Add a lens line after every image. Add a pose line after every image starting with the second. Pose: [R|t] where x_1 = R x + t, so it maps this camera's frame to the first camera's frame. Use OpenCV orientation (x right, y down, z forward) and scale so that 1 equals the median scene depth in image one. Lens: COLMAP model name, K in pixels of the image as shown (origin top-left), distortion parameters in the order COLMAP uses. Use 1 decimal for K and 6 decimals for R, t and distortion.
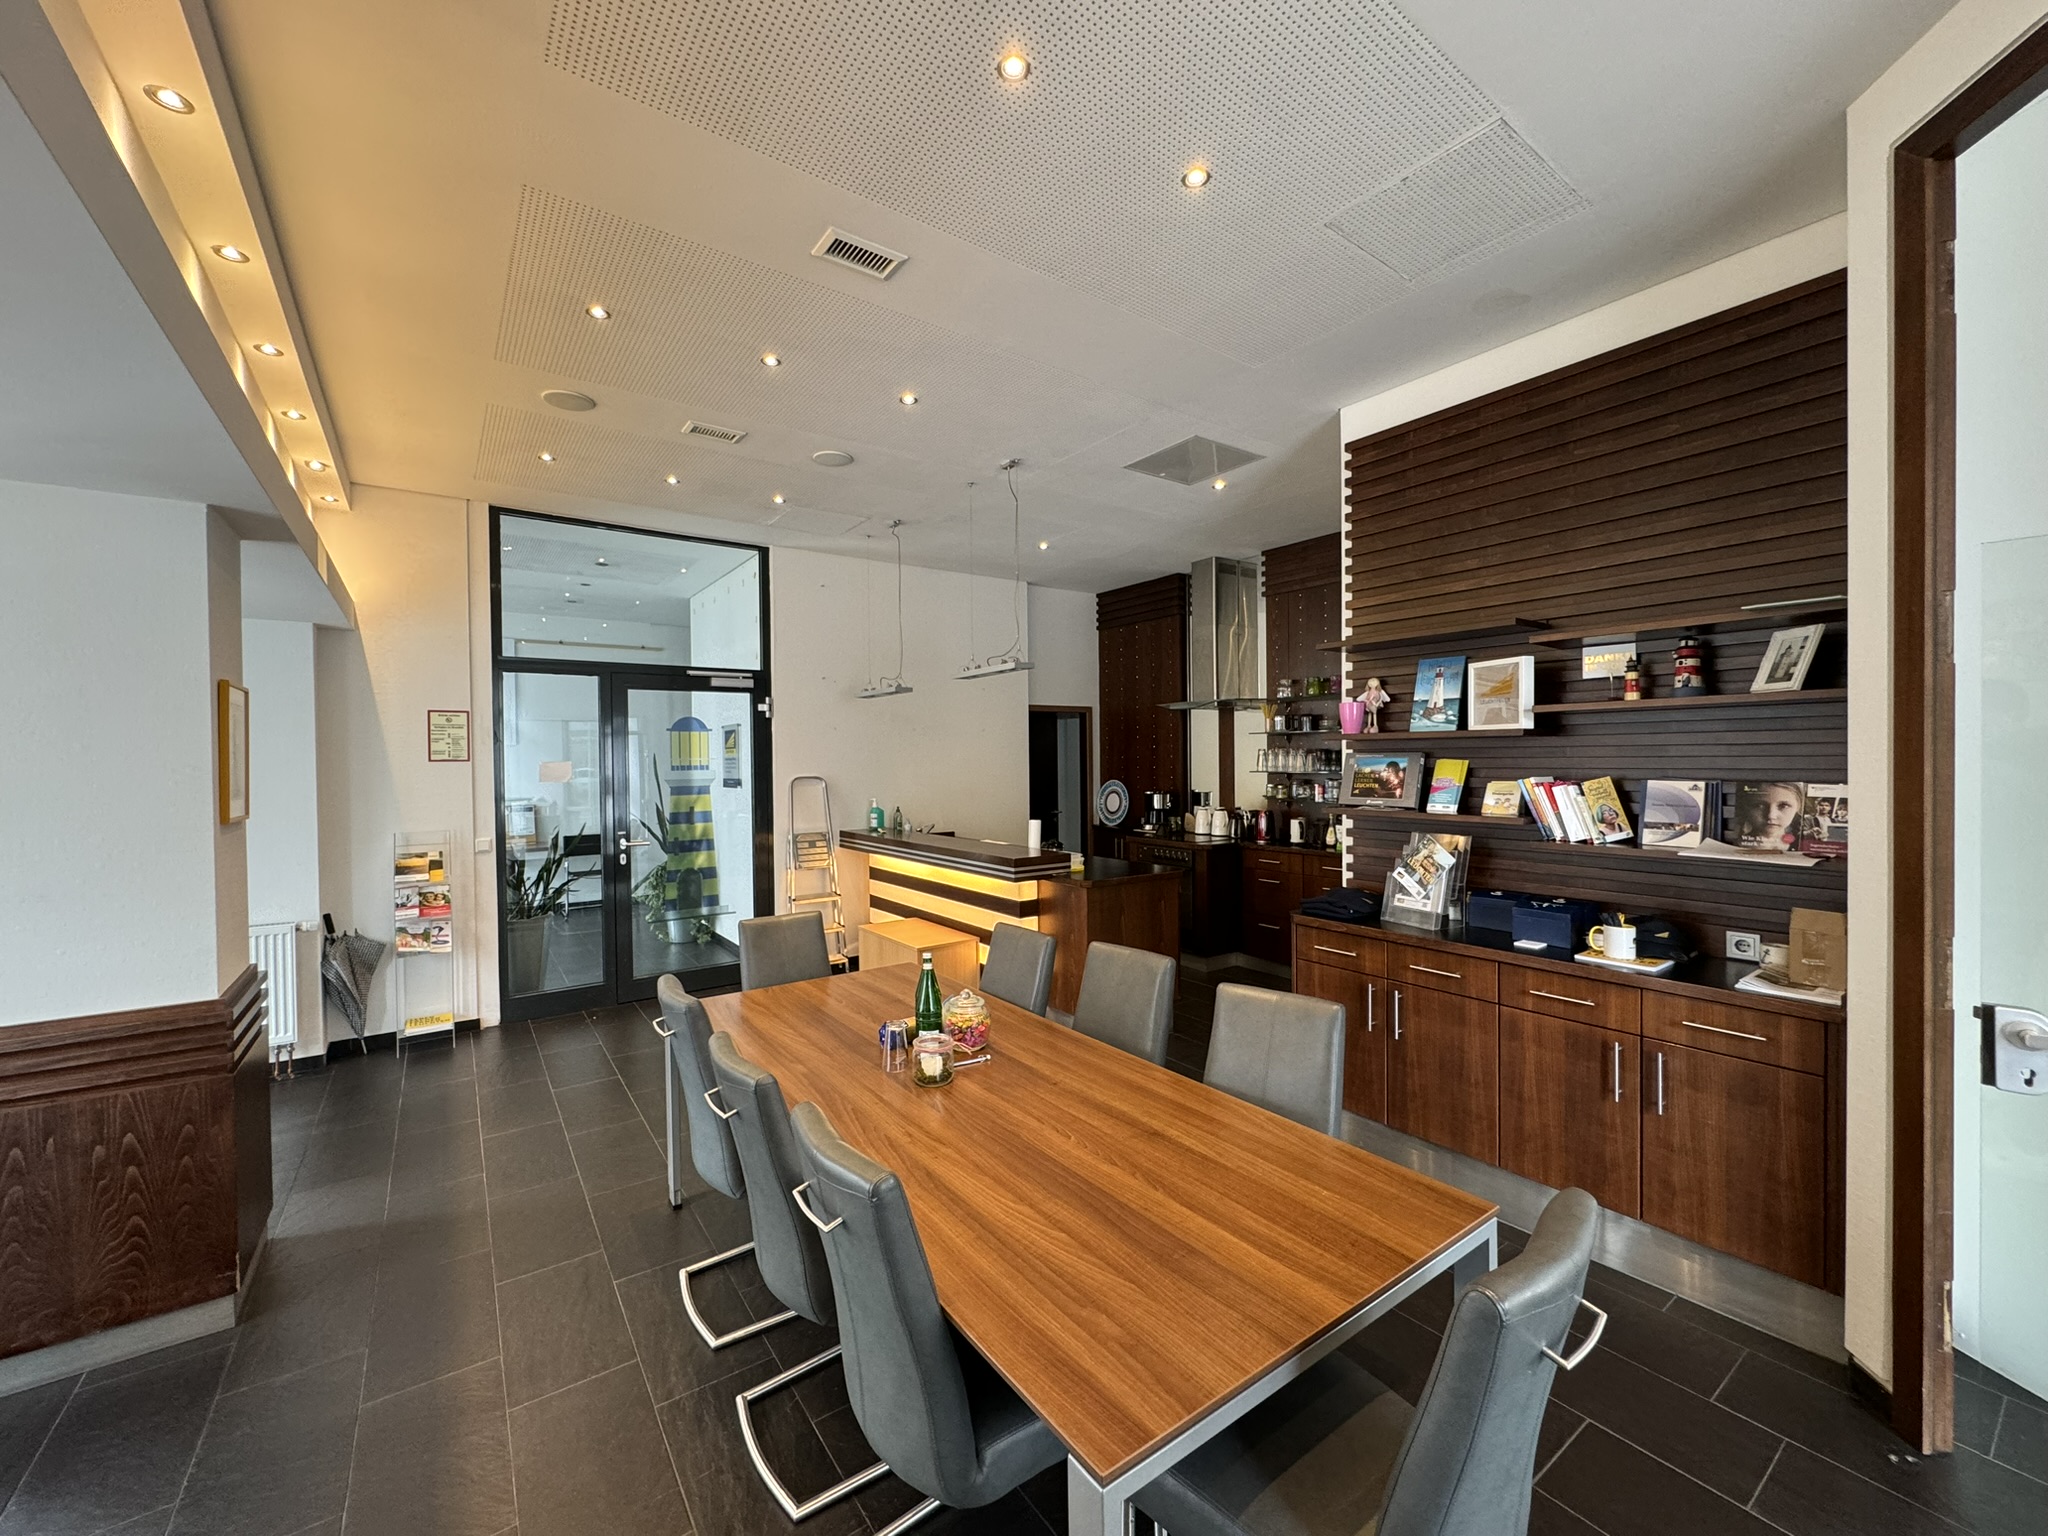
lens RADIAL K [[830.4, 0, 1050.4], [0, 830.4, 767.7], [0, 0, 1]] dist [-0.001423, -0.000090]
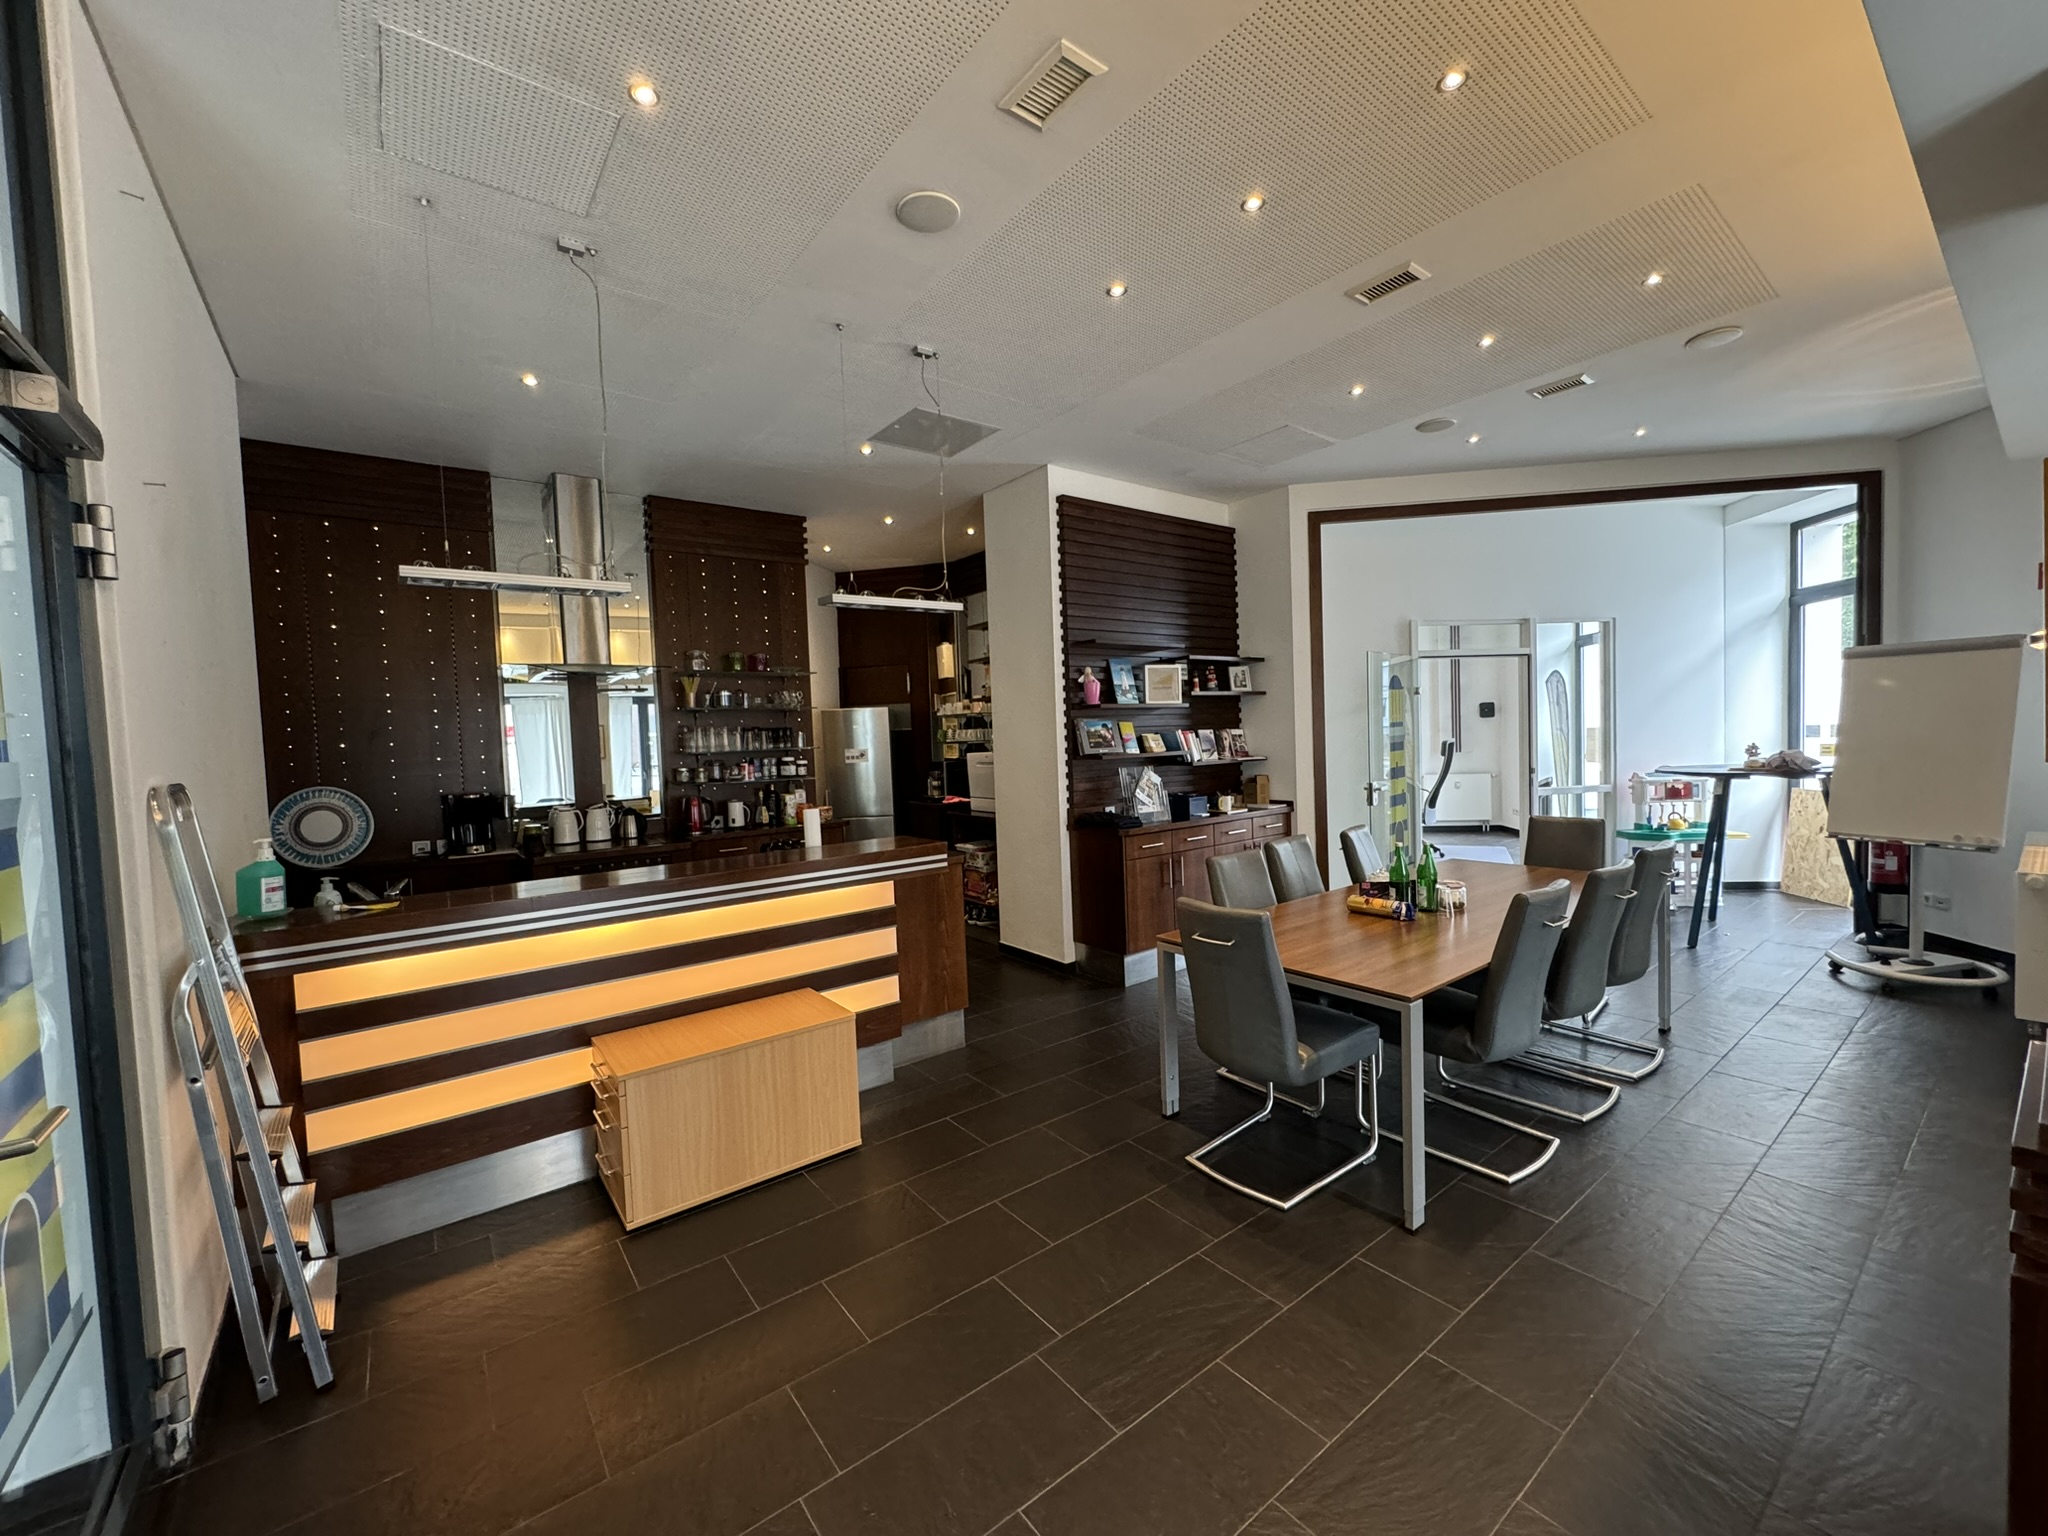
lens RADIAL K [[830.4, 0, 1050.4], [0, 830.4, 767.7], [0, 0, 1]] dist [-0.001423, -0.000090]
pose [[-0.030130, -0.033269, 0.998992, -0.902747], [0.048967, 0.998197, 0.034719, 0.012630], [-0.998346, 0.049964, -0.028446, 0.947780]]
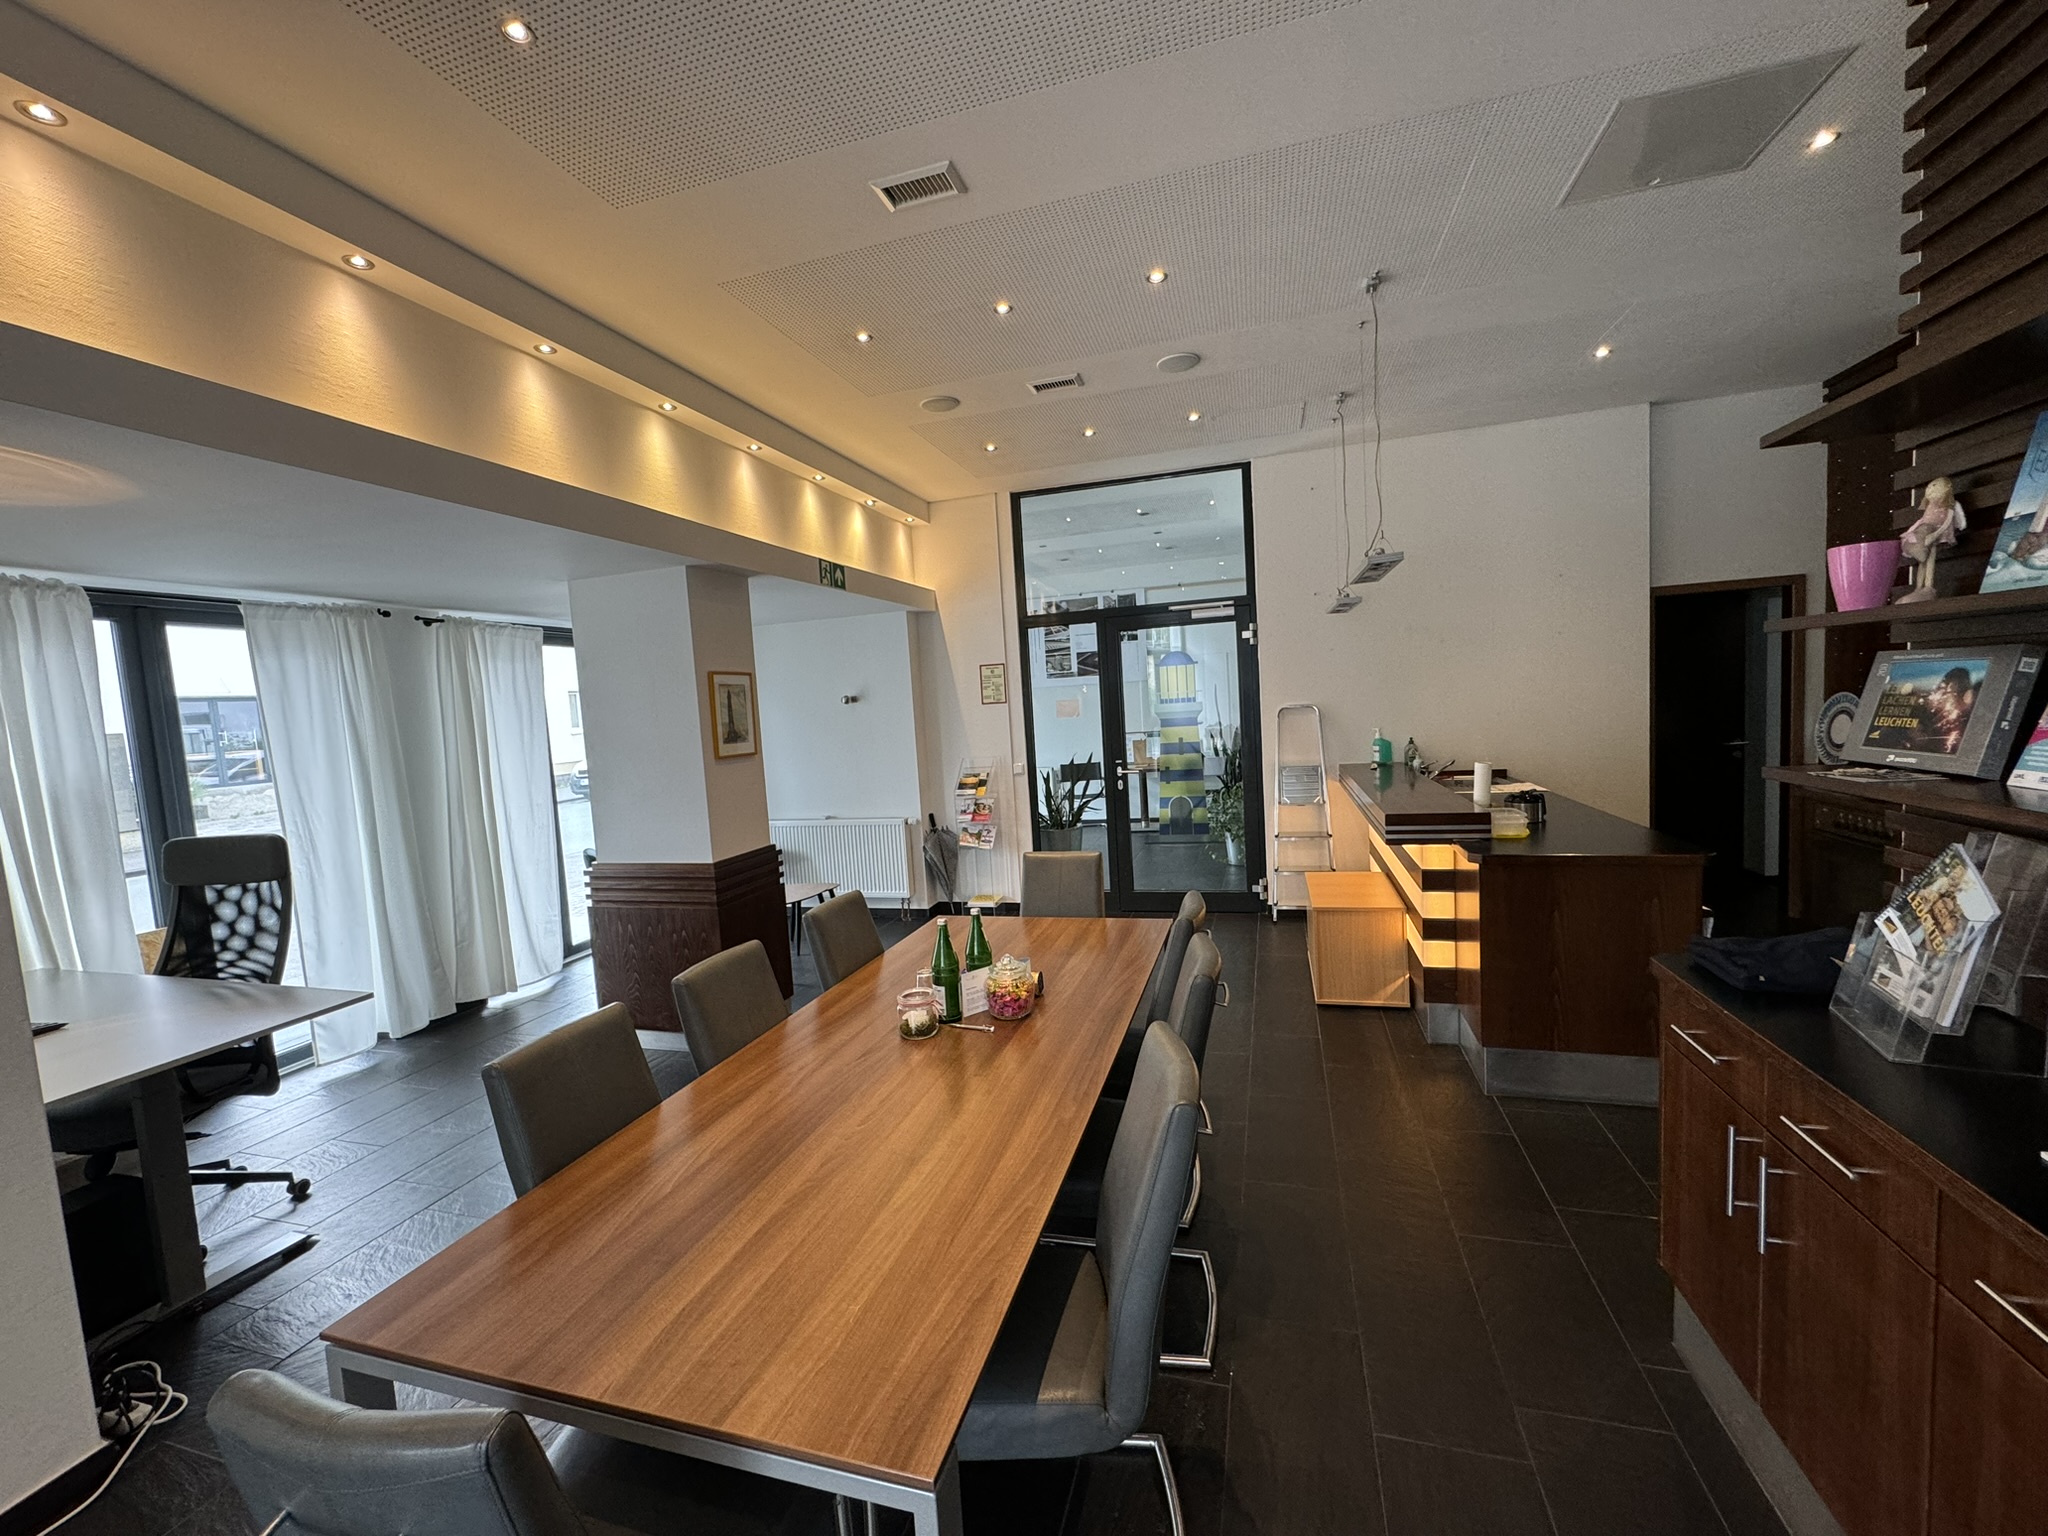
lens RADIAL K [[841.5, 0, 1023.9], [0, 841.5, 773.0], [0, 0, 1]] dist [-0.000394, -0.000074]
pose [[0.591178, 0.041534, -0.805471, 0.398034], [0.046072, 0.995303, 0.085137, -0.010722], [0.805224, -0.087441, 0.586488, 0.281022]]
